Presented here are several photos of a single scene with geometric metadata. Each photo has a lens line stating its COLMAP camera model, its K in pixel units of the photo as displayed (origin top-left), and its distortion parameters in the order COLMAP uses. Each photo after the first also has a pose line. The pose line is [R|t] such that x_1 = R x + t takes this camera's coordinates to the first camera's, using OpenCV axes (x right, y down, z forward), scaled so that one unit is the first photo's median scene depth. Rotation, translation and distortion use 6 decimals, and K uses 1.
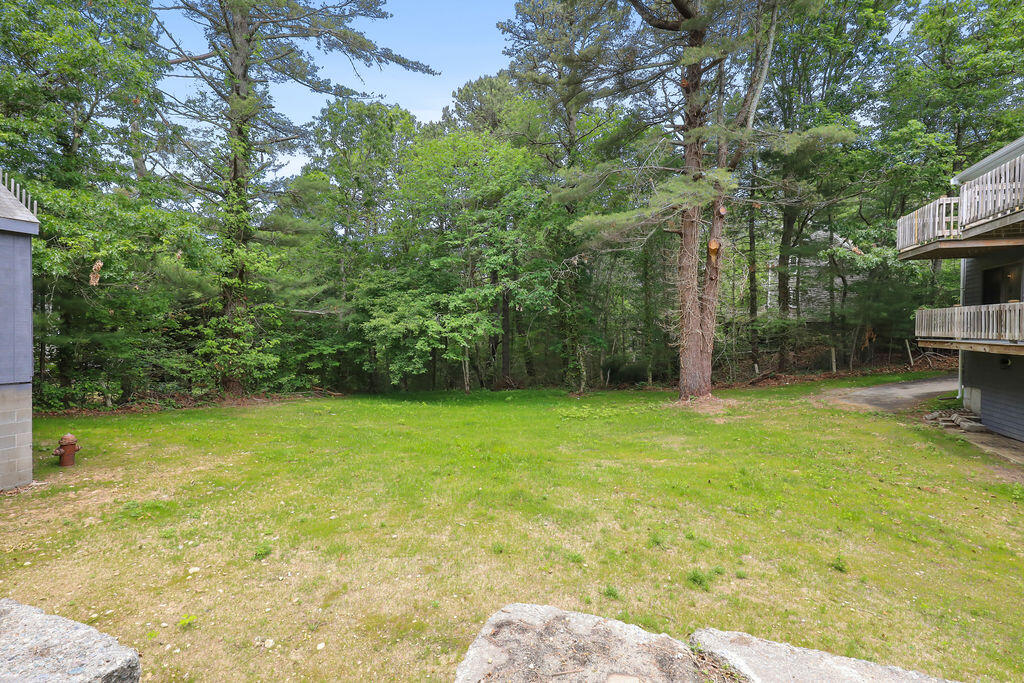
lens RADIAL K [[470.7, 0, 511.6], [0, 470.7, 336.4], [0, 0, 1]] dist [-0.003816, -0.000427]
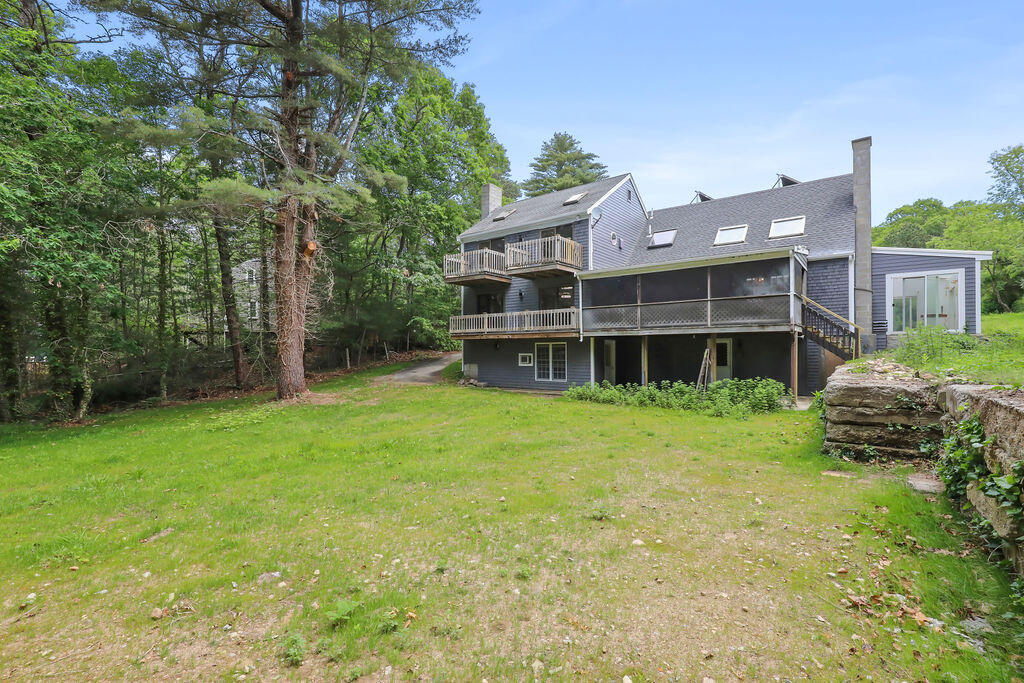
lens RADIAL K [[470.7, 0, 512.1], [0, 470.7, 346.8], [0, 0, 1]] dist [-0.003816, -0.000427]
pose [[0.285821, 0.001145, 0.958282, -0.985385], [0.023477, 0.999691, -0.008197, 0.111700], [-0.957995, 0.024841, 0.285706, 0.638222]]
